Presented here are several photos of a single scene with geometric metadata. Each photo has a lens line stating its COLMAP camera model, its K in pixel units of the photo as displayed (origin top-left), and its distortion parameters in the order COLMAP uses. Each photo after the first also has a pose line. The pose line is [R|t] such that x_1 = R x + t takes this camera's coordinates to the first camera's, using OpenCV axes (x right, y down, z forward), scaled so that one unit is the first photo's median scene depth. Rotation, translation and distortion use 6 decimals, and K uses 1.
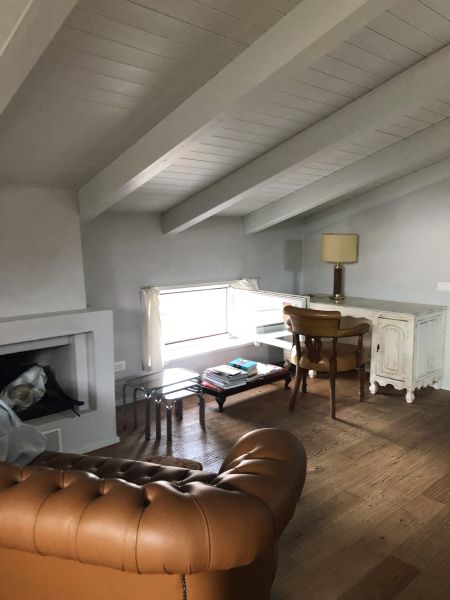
lens RADIAL K [[494.9, 0, 225.0], [0, 494.9, 300.0], [0, 0, 1]] dist [0.001128, -0.002060]
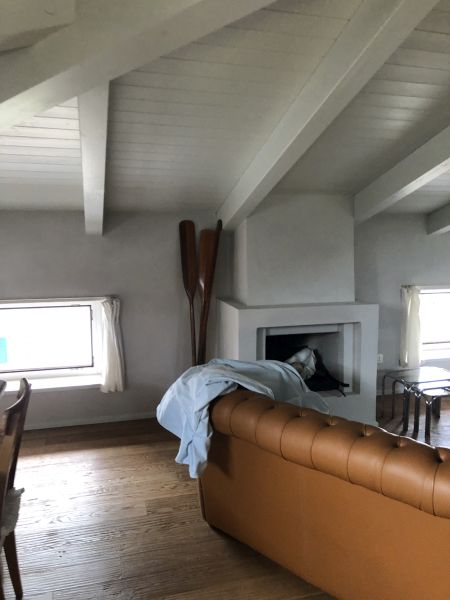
lens RADIAL K [[495.1, 0, 225.8], [0, 495.1, 288.6], [0, 0, 1]] dist [0.011910, 0.000797]
pose [[0.892763, 0.054478, -0.447221, -0.034751], [-0.064847, 0.997864, -0.007896, 0.013157], [0.445835, 0.036051, 0.894389, -0.100907]]
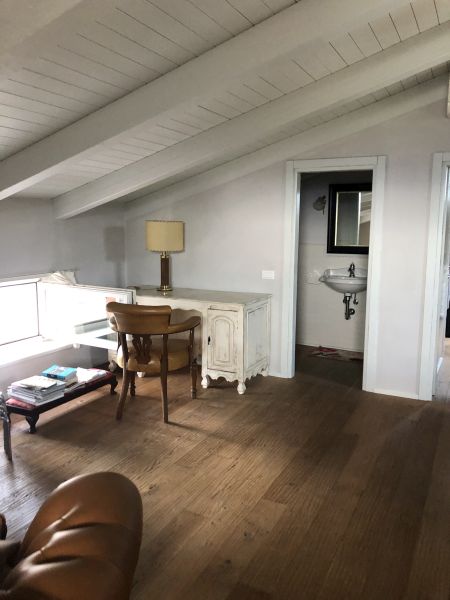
lens RADIAL K [[491.8, 0, 225.4], [0, 491.8, 289.4], [0, 0, 1]] dist [0.046075, -0.006167]
pose [[0.937003, -0.036935, 0.347362, 0.013752], [0.035042, 0.999317, 0.011730, -0.013352], [-0.347558, 0.001181, 0.937658, 0.107768]]
